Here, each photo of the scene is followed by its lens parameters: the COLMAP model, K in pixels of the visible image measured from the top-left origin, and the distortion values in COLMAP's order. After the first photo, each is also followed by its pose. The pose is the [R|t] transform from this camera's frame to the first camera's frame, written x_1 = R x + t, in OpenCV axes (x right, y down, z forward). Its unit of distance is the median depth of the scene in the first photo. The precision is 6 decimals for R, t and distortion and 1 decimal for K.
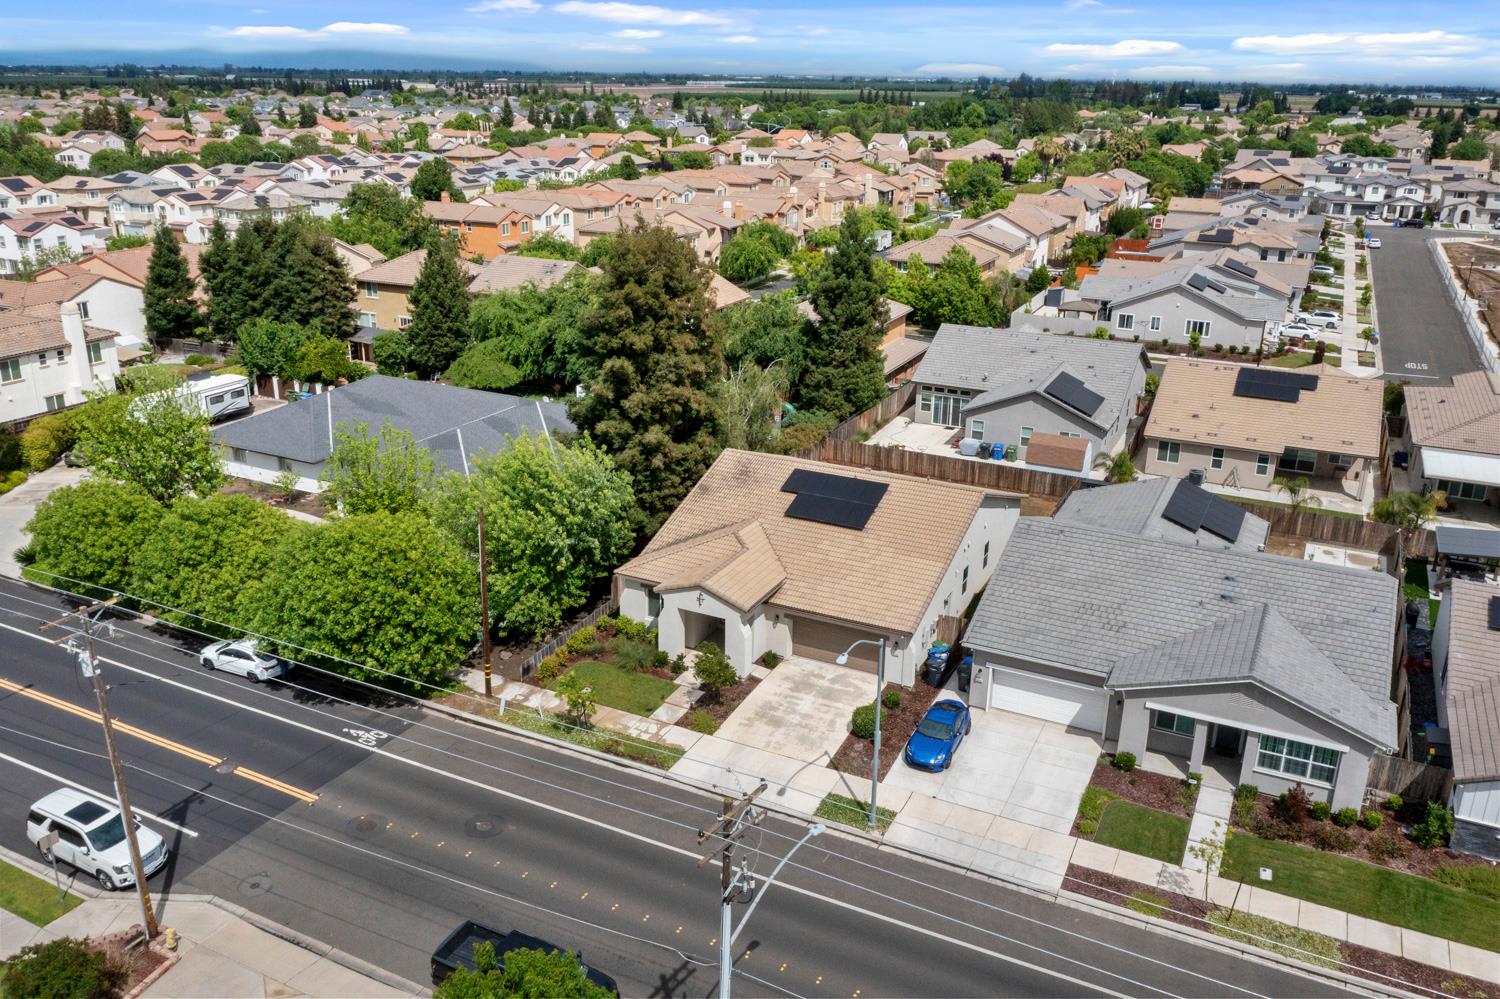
lens RADIAL K [[1184.1, 0, 755.7], [0, 1184.1, 500.4], [0, 0, 1]] dist [-0.007398, -0.003844]
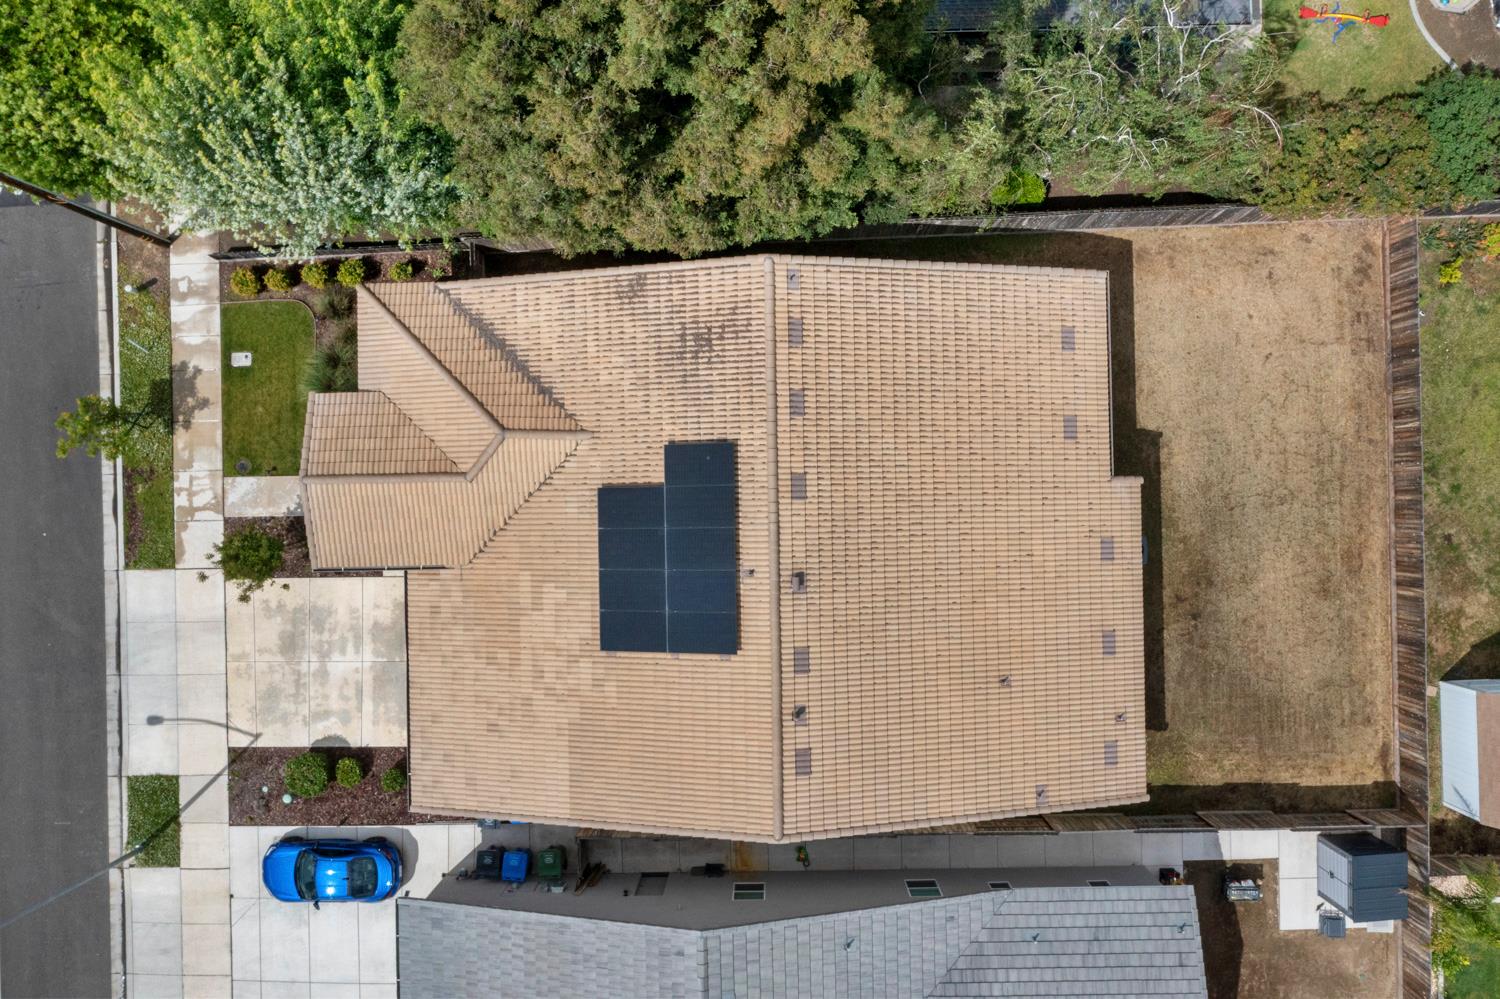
lens RADIAL K [[1201.9, 0, 750.0], [0, 1201.9, 499.5], [0, 0, 1]] dist [-0.008544, -0.011114]
pose [[0.458390, 0.888495, -0.021315, 0.066365], [-0.284273, 0.169300, 0.943677, -0.477015], [0.842061, -0.426513, 0.330181, 0.834138]]
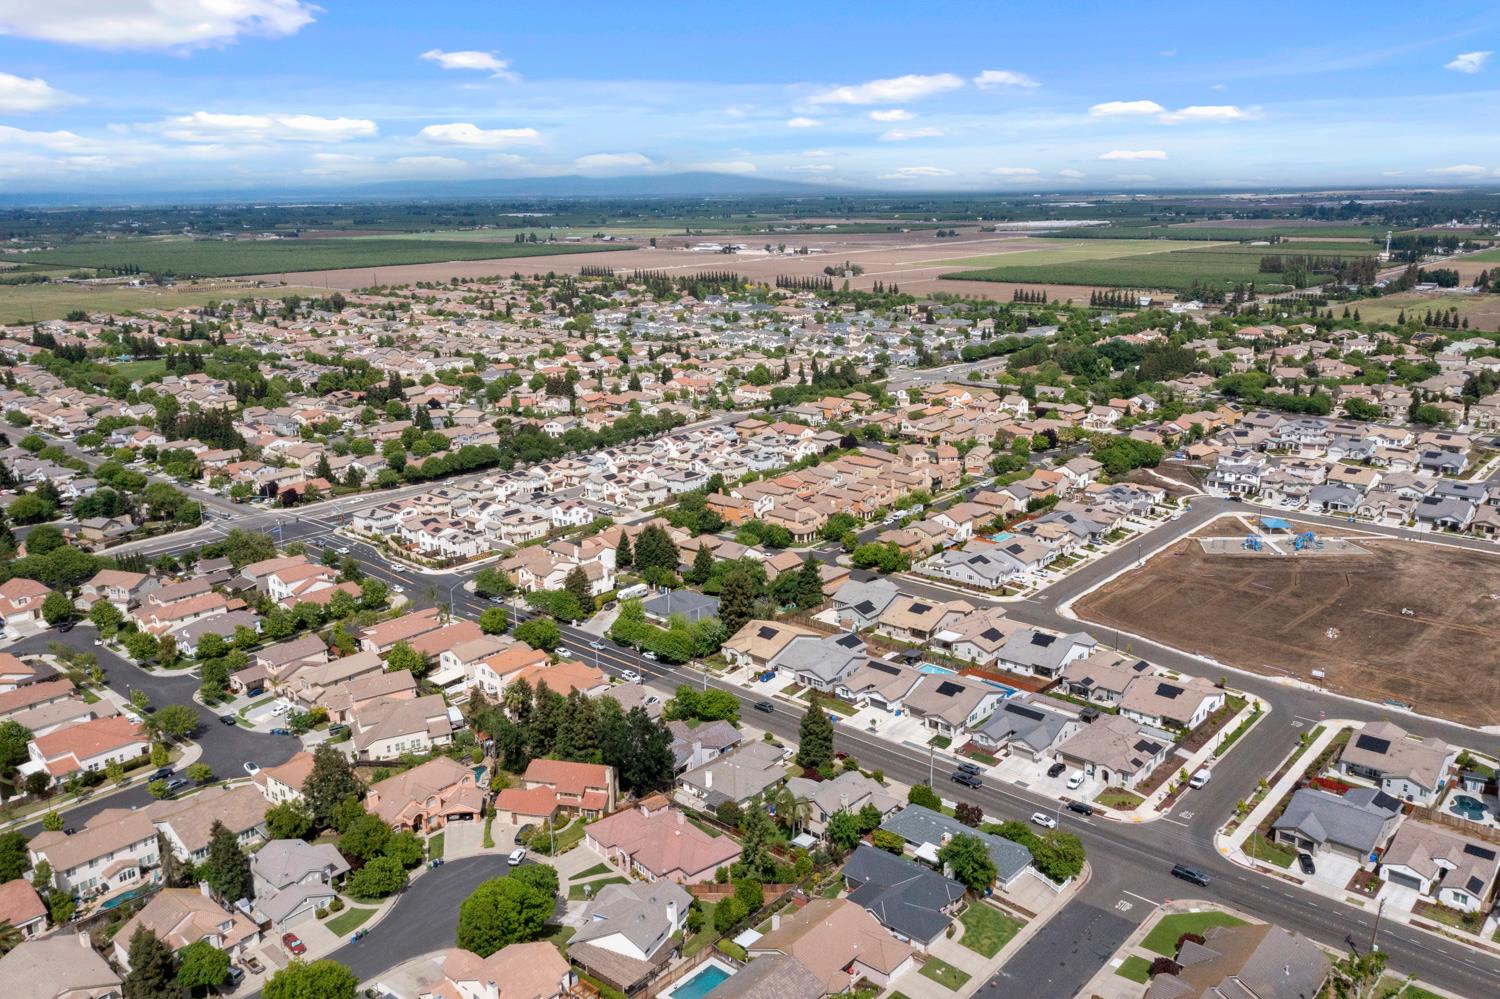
lens RADIAL K [[1172.5, 0, 748.2], [0, 1172.5, 554.8], [0, 0, 1]] dist [-0.005613, -0.003782]
pose [[0.961445, 0.052669, -0.269906, 1.195599], [-0.063944, 0.997403, -0.033146, -0.147506], [0.267459, 0.049127, 0.962316, -3.429417]]
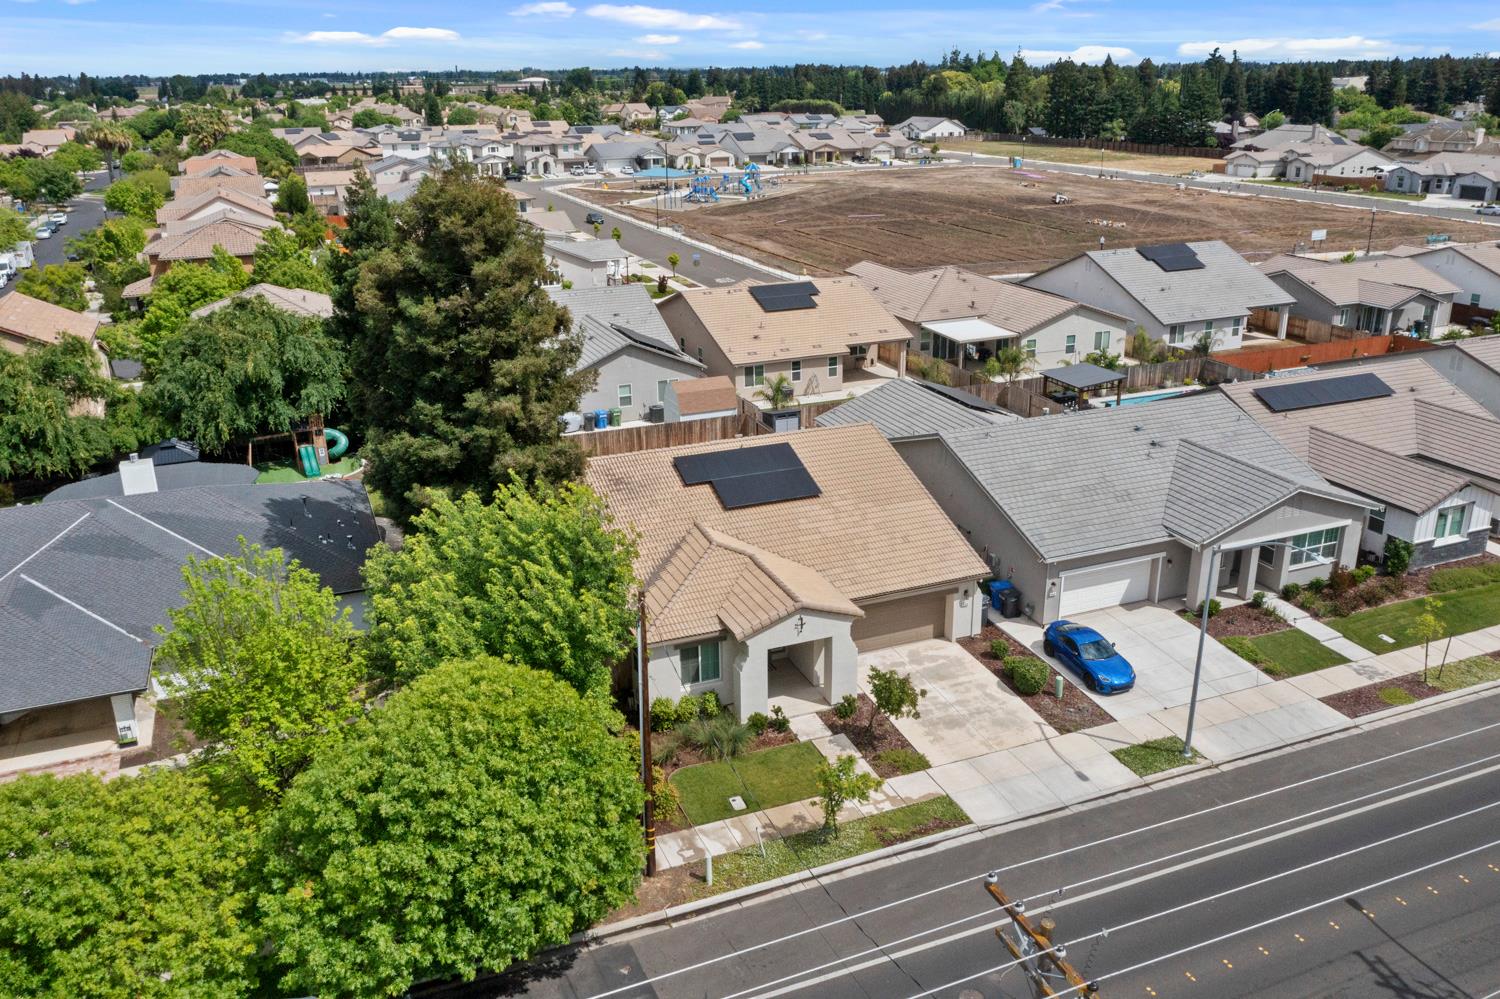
lens RADIAL K [[1184.1, 0, 755.7], [0, 1184.1, 500.4], [0, 0, 1]] dist [-0.007398, -0.003844]
pose [[0.661473, -0.278502, 0.696341, -0.492067], [0.274476, 0.953975, 0.120810, -0.080224], [-0.697937, 0.111216, 0.707471, 0.397946]]
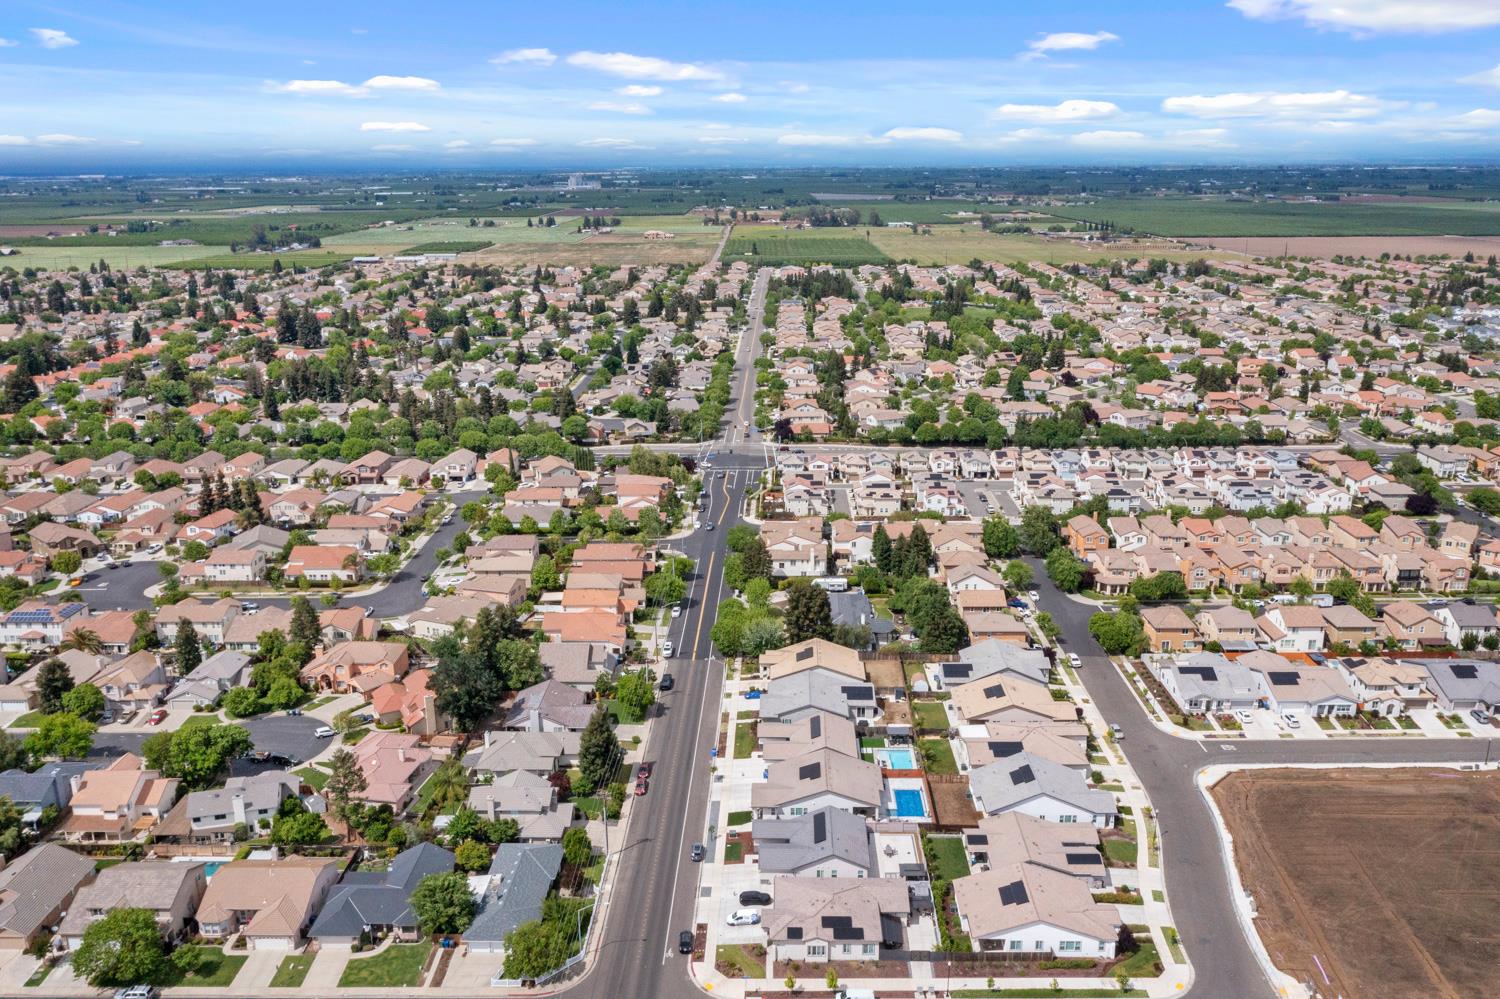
lens RADIAL K [[1184.1, 0, 755.7], [0, 1184.1, 500.4], [0, 0, 1]] dist [-0.007398, -0.003844]
pose [[0.416325, 0.230943, -0.879397, 3.492893], [-0.294255, 0.949374, 0.110013, -0.913405], [0.860283, 0.212966, 0.463204, -1.220765]]
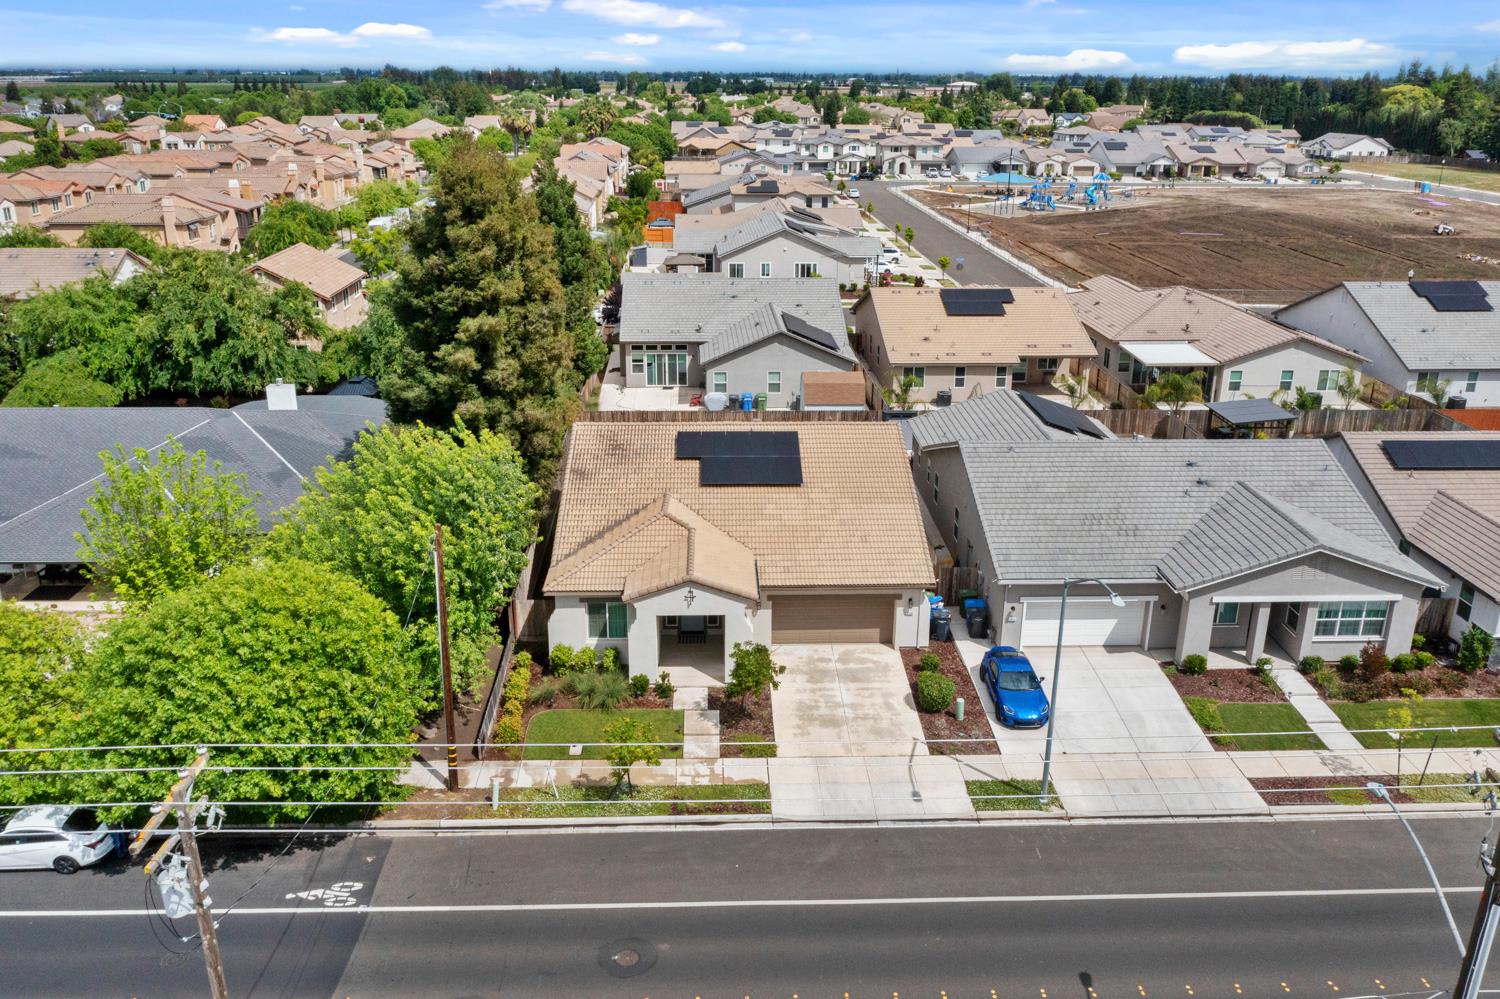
lens RADIAL K [[1193.0, 0, 755.2], [0, 1193.0, 499.8], [0, 0, 1]] dist [-0.009596, -0.001184]
pose [[0.878750, -0.168190, 0.446666, -0.300596], [0.166822, 0.985061, 0.042724, -0.006448], [-0.447179, 0.036970, 0.893680, 0.226229]]
